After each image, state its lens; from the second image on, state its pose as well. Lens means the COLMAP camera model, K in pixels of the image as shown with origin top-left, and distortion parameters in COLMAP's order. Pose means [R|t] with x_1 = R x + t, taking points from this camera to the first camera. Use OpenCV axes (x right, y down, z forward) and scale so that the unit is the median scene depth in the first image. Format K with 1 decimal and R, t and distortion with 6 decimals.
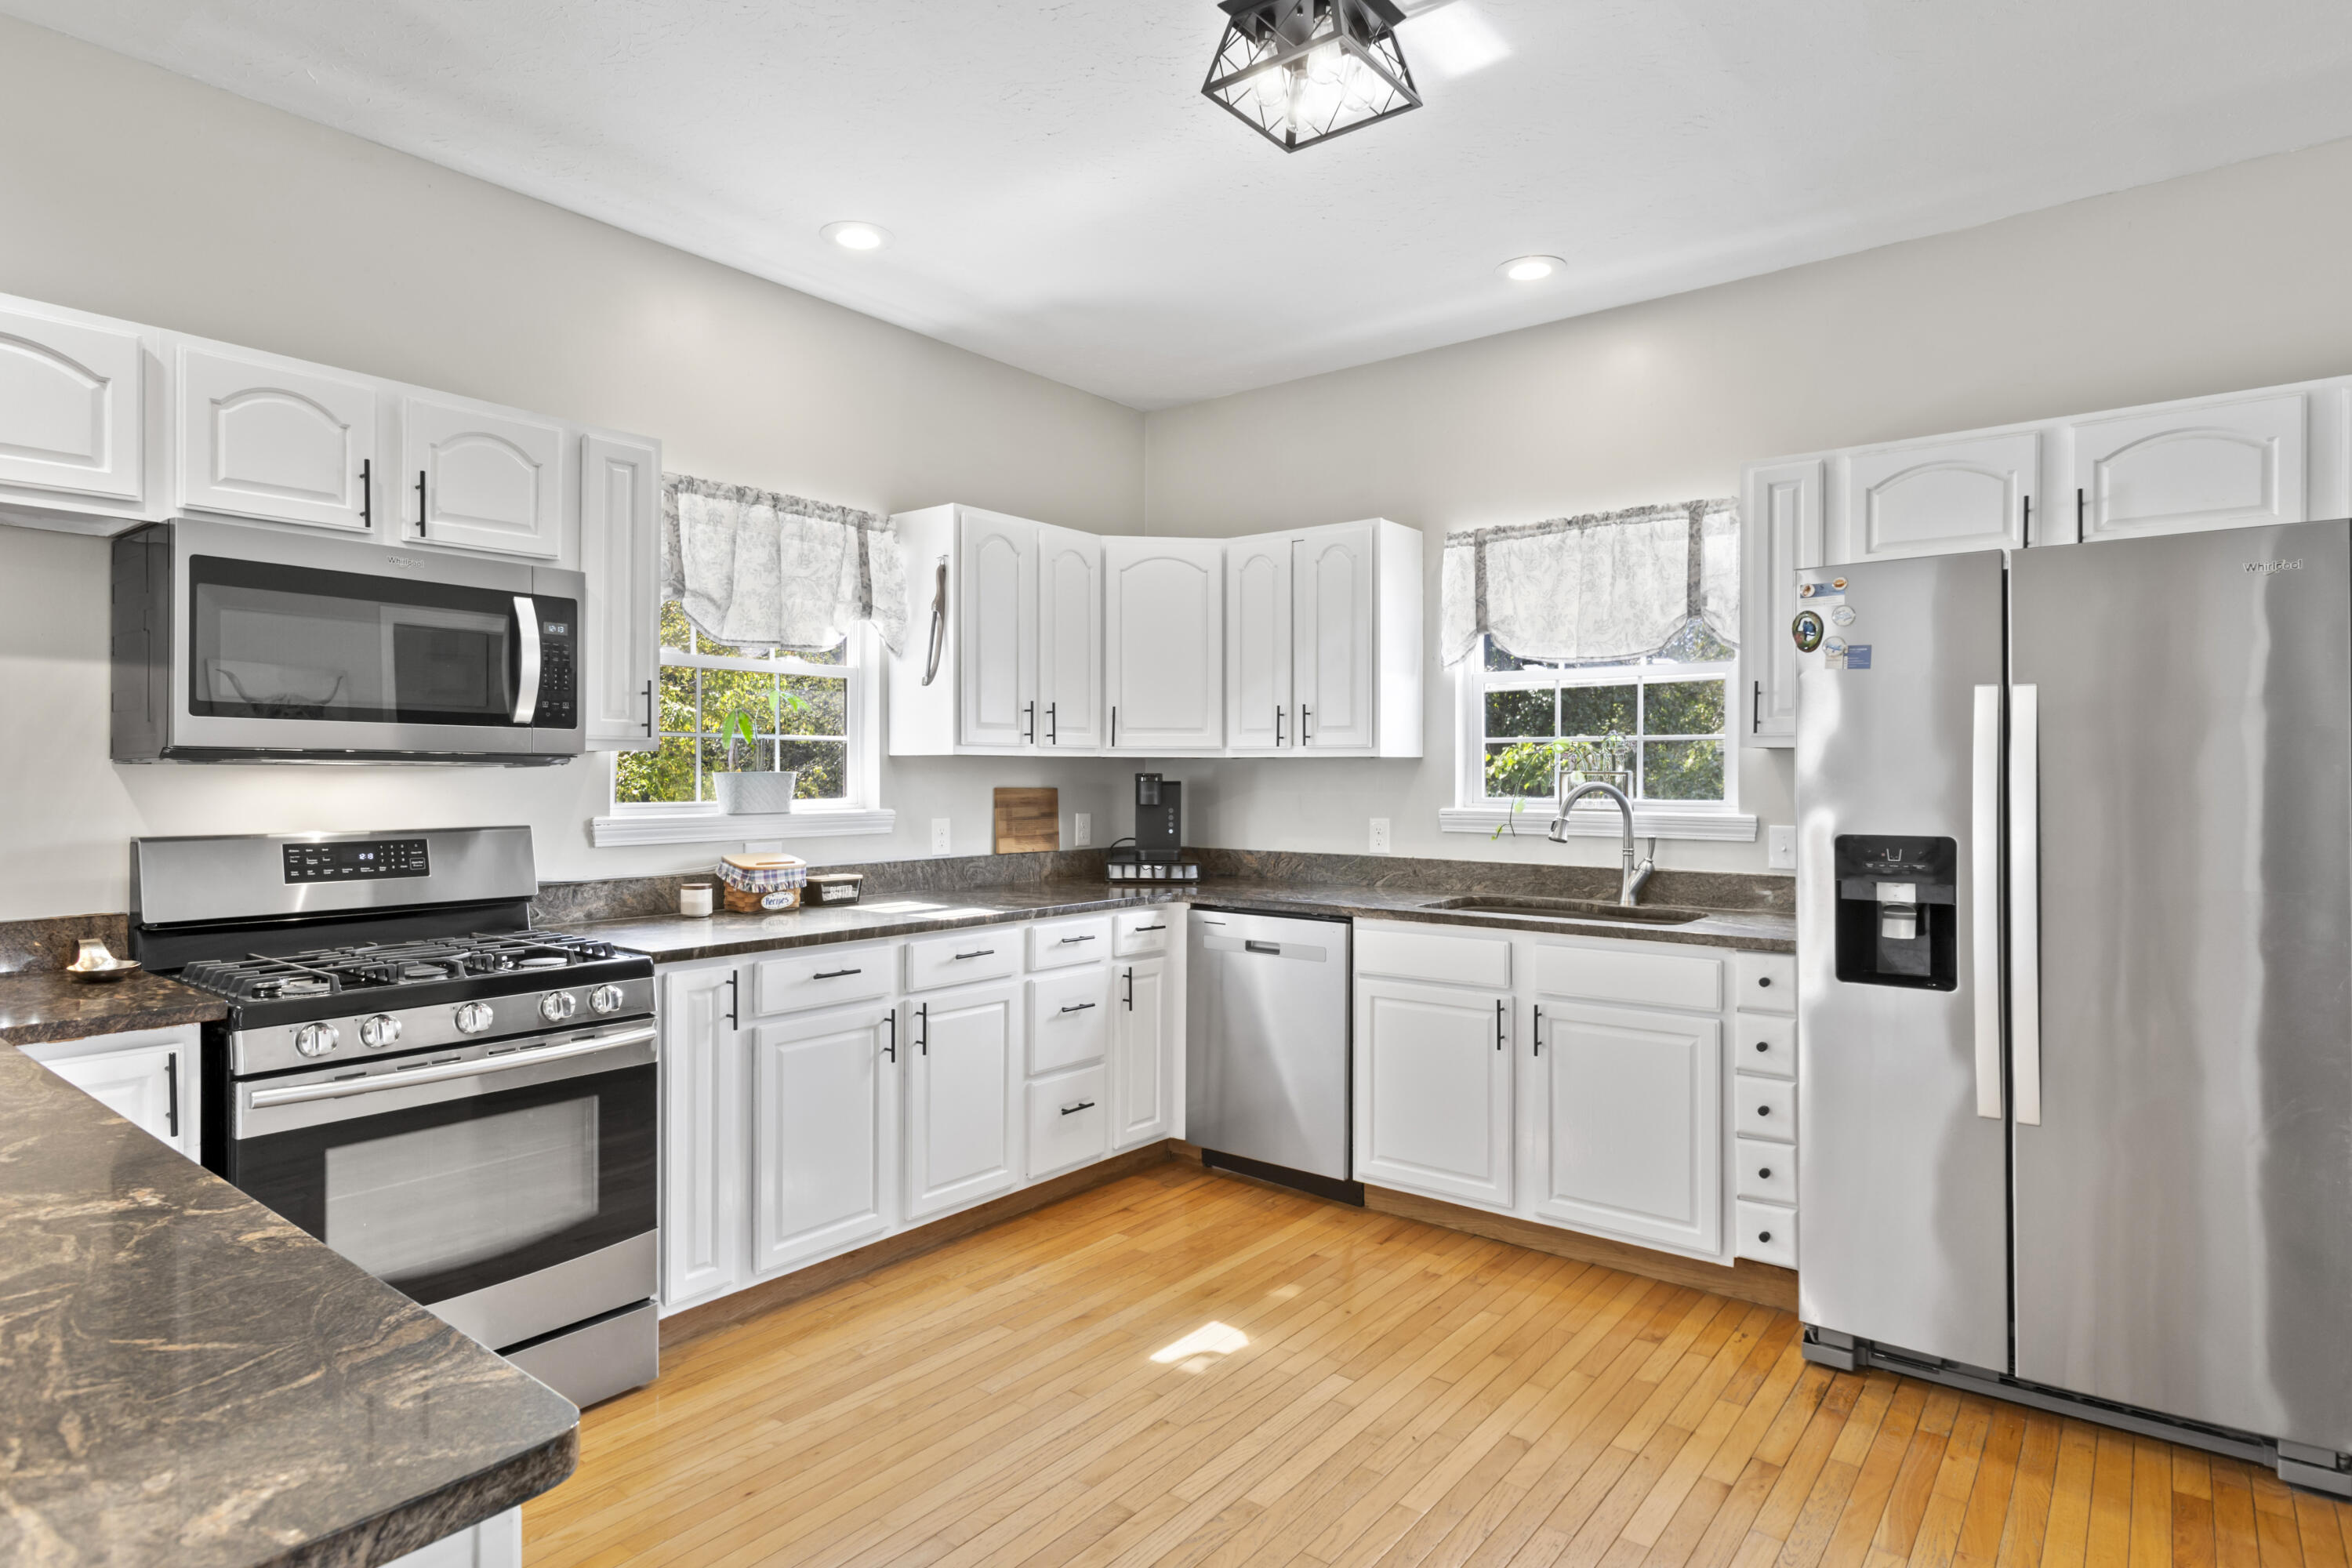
lens RADIAL K [[1275.7, 0, 1172.7], [0, 1275.7, 771.6], [0, 0, 1]] dist [0.000410, 0.000008]
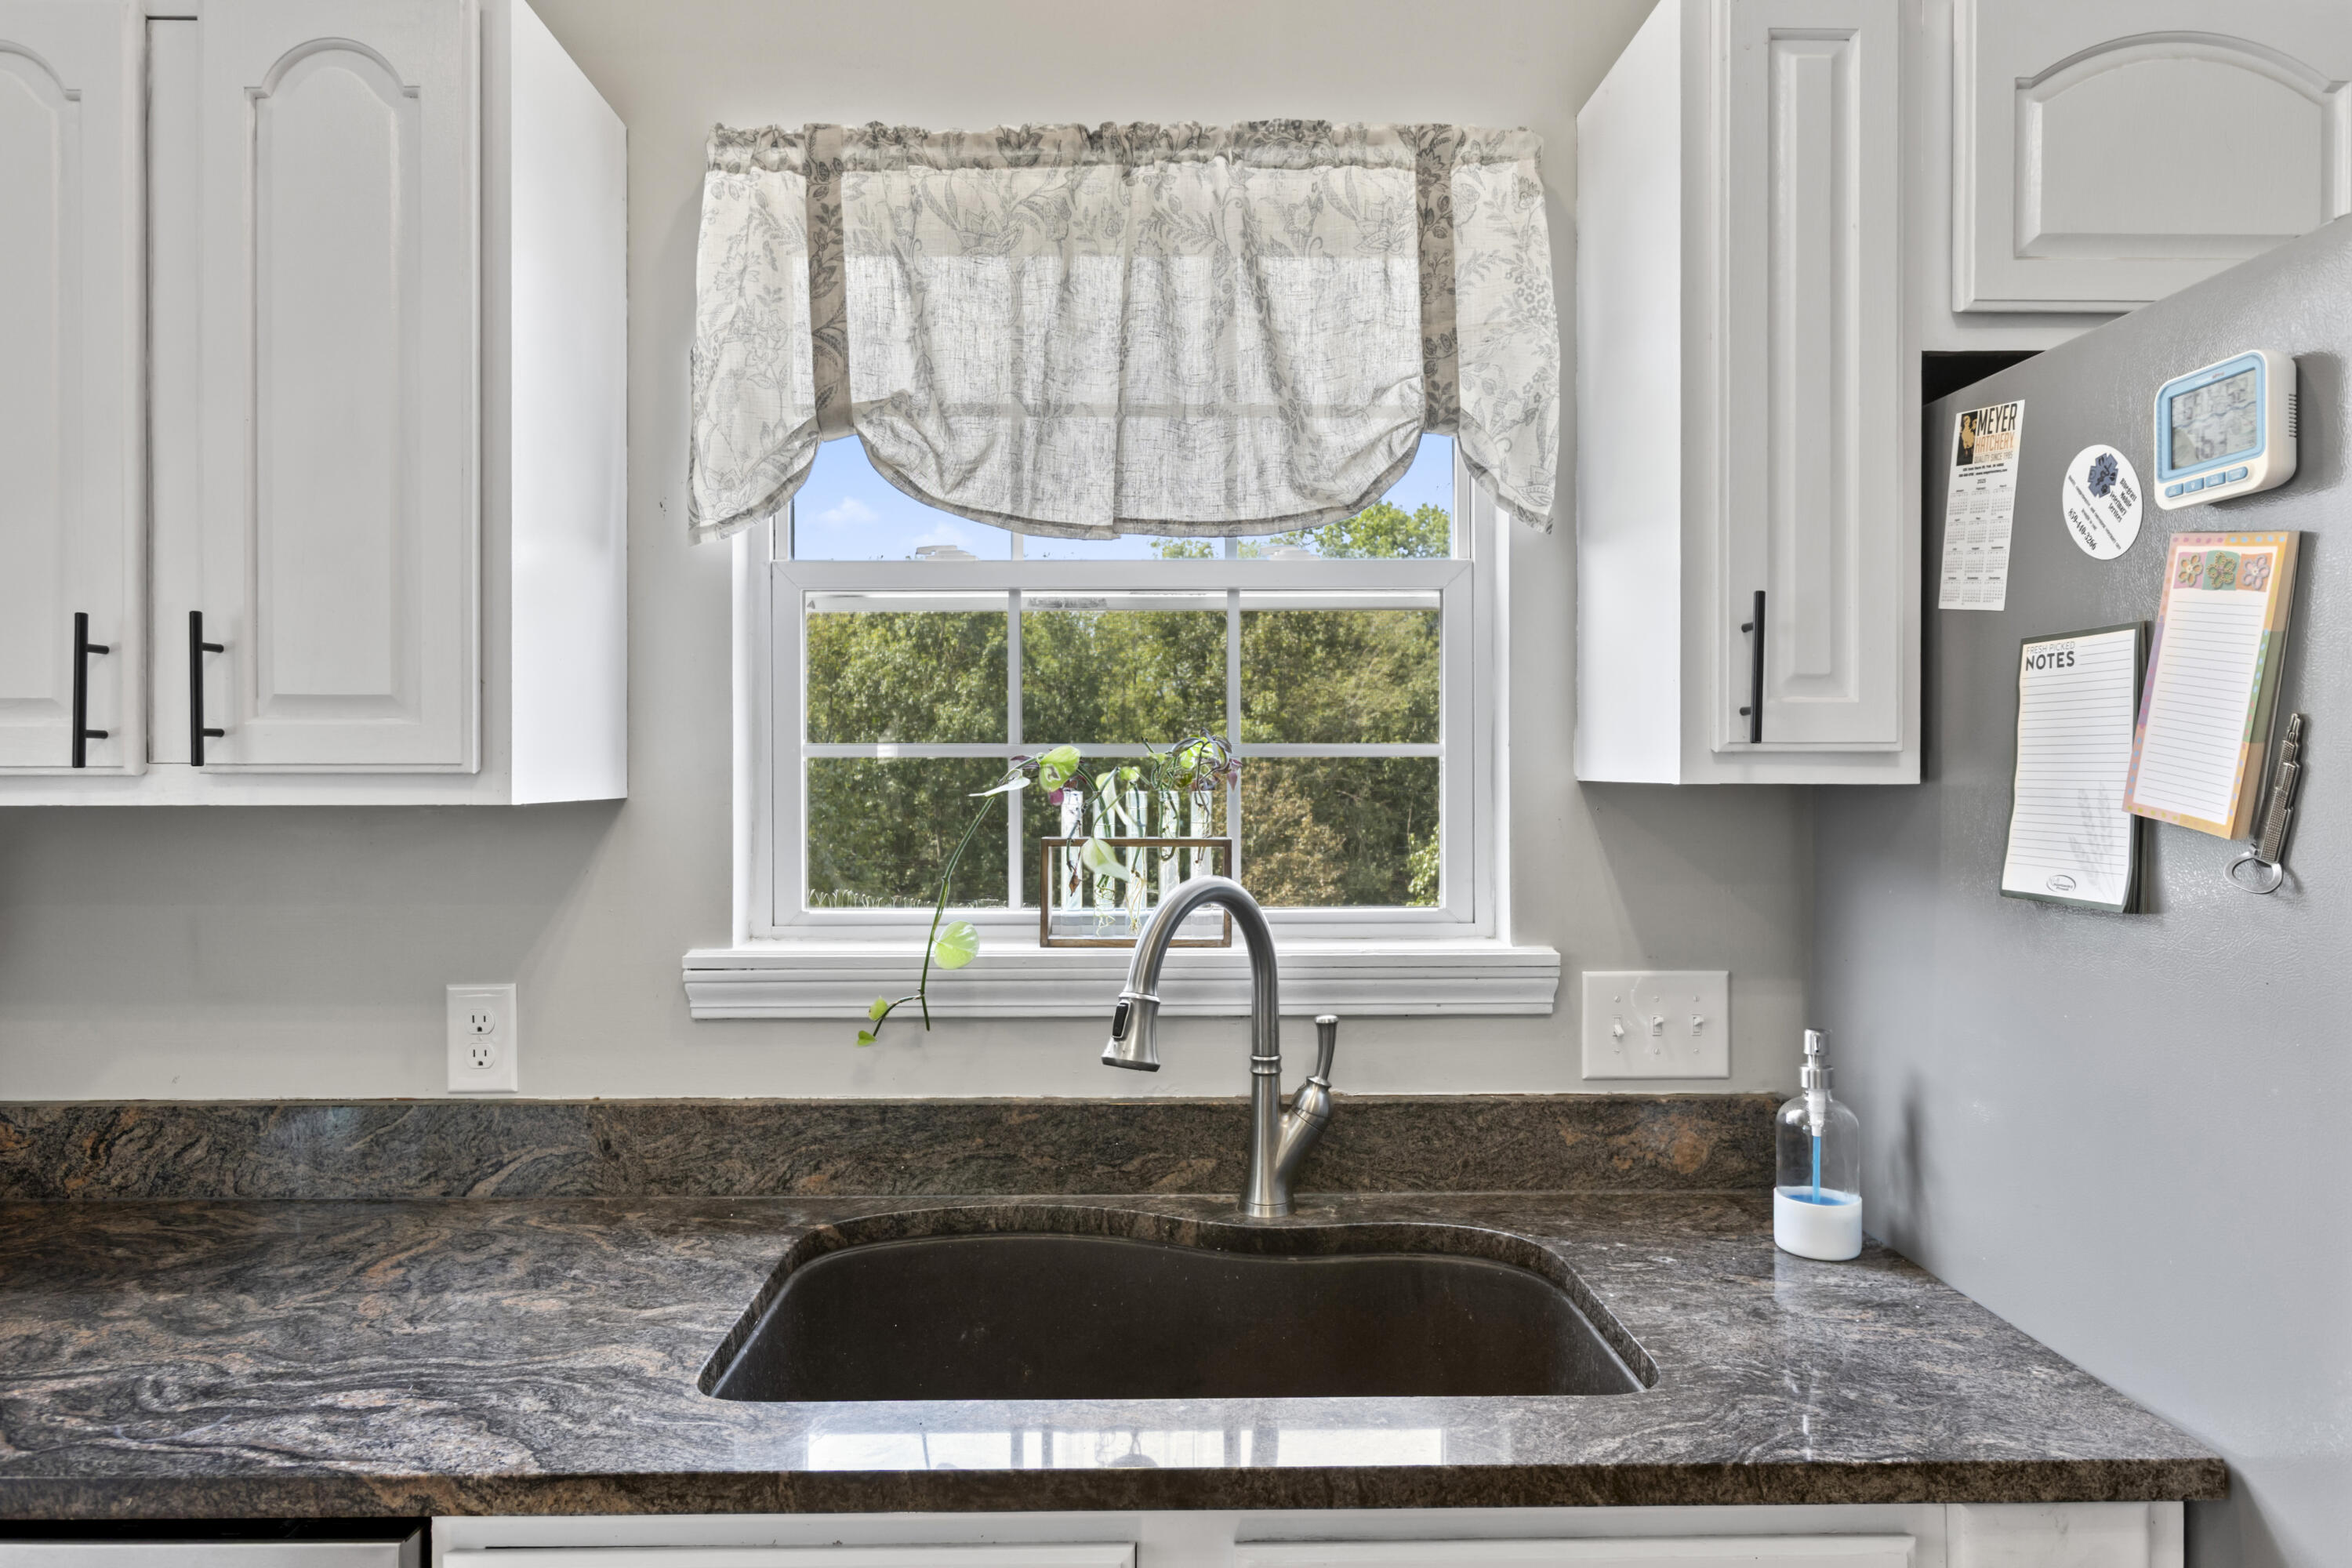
lens RADIAL K [[1413.2, 0, 1176.5], [0, 1413.2, 784.8], [0, 0, 1]] dist [0.005115, -0.000179]
pose [[0.776405, -0.004621, 0.630217, 0.079427], [0.005667, 0.999984, 0.000351, -0.015798], [-0.630209, 0.003299, 0.776419, 0.671941]]
